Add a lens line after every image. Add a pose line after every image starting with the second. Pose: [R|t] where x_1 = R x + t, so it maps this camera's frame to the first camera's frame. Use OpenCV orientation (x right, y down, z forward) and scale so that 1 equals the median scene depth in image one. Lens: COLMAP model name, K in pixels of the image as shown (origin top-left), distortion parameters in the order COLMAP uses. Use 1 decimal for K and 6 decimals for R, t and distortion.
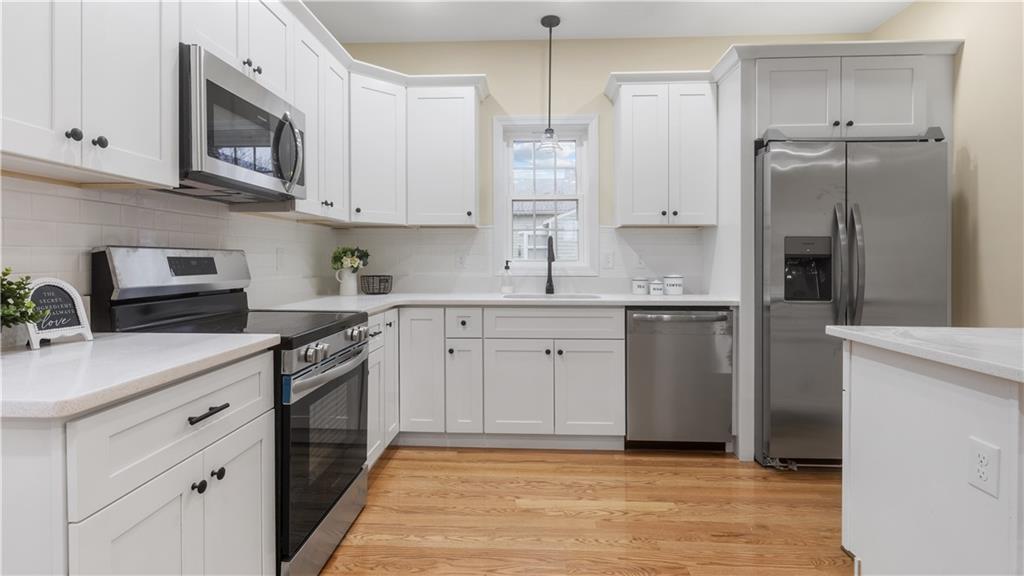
lens RADIAL K [[504.1, 0, 503.8], [0, 504.1, 262.0], [0, 0, 1]] dist [0.003793, 0.000937]
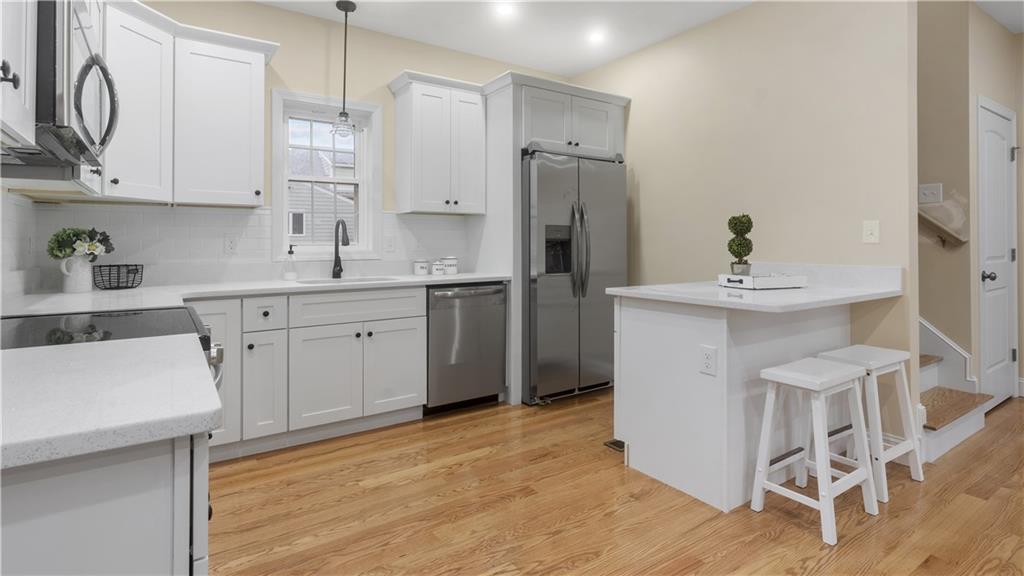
lens RADIAL K [[510.7, 0, 511.4], [0, 510.7, 237.3], [0, 0, 1]] dist [-0.000382, -0.000160]
pose [[0.794135, 0.003052, 0.607734, -0.296772], [0.006718, 0.999882, -0.013800, -0.001091], [-0.607704, 0.015041, 0.794021, 0.001734]]
